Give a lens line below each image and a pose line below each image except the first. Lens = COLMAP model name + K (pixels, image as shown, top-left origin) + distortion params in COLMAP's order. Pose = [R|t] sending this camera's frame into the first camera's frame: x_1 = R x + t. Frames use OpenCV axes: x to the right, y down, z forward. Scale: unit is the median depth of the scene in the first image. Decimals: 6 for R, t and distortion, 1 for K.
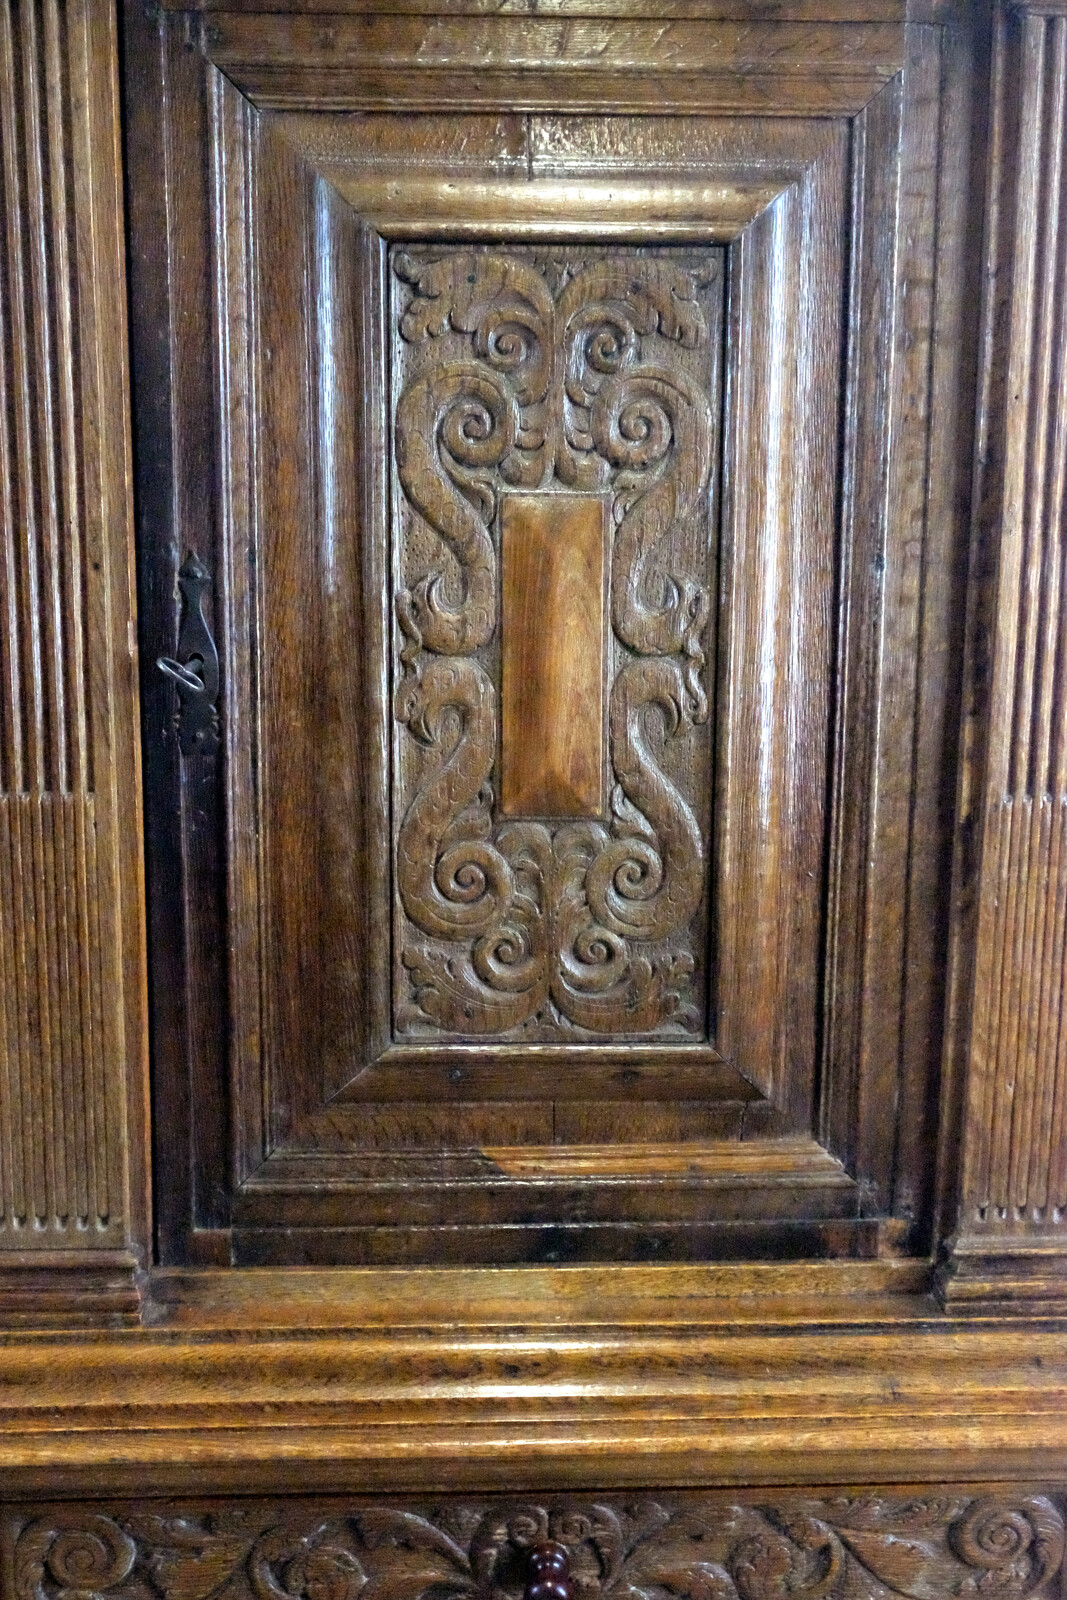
lens RADIAL K [[1427.8, 0, 533.5], [0, 1427.8, 800.0], [0, 0, 1]] dist [0.014709, 0.013284]
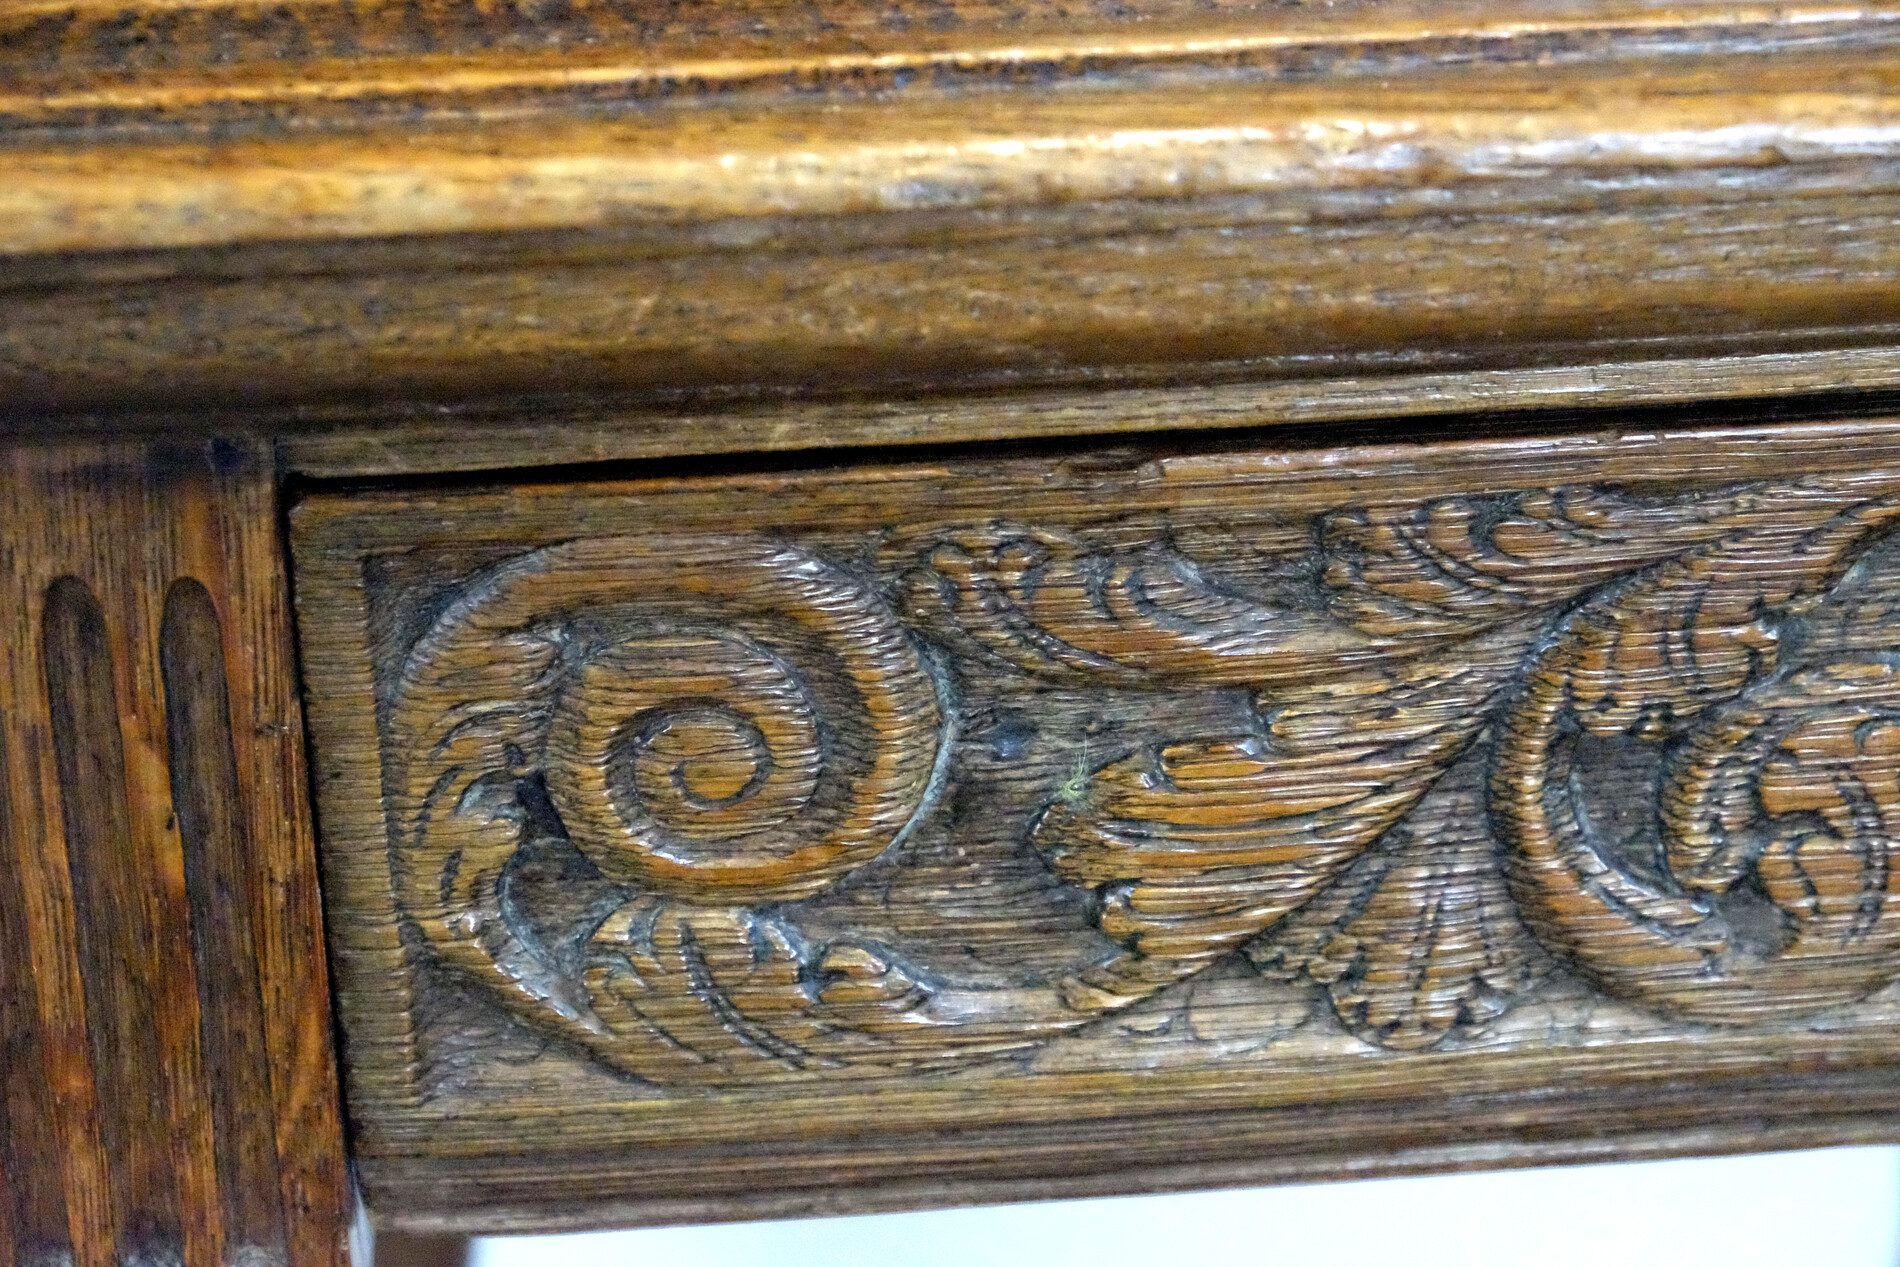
lens RADIAL K [[4089.7, 0, 950.0], [0, 4089.7, 633.5], [0, 0, 1]] dist [-0.047404, -0.611192]
pose [[0.998664, -0.048051, 0.018994, -0.288024], [0.041070, 0.961286, 0.272474, 0.352045], [-0.031351, -0.271330, 0.961976, 0.442744]]
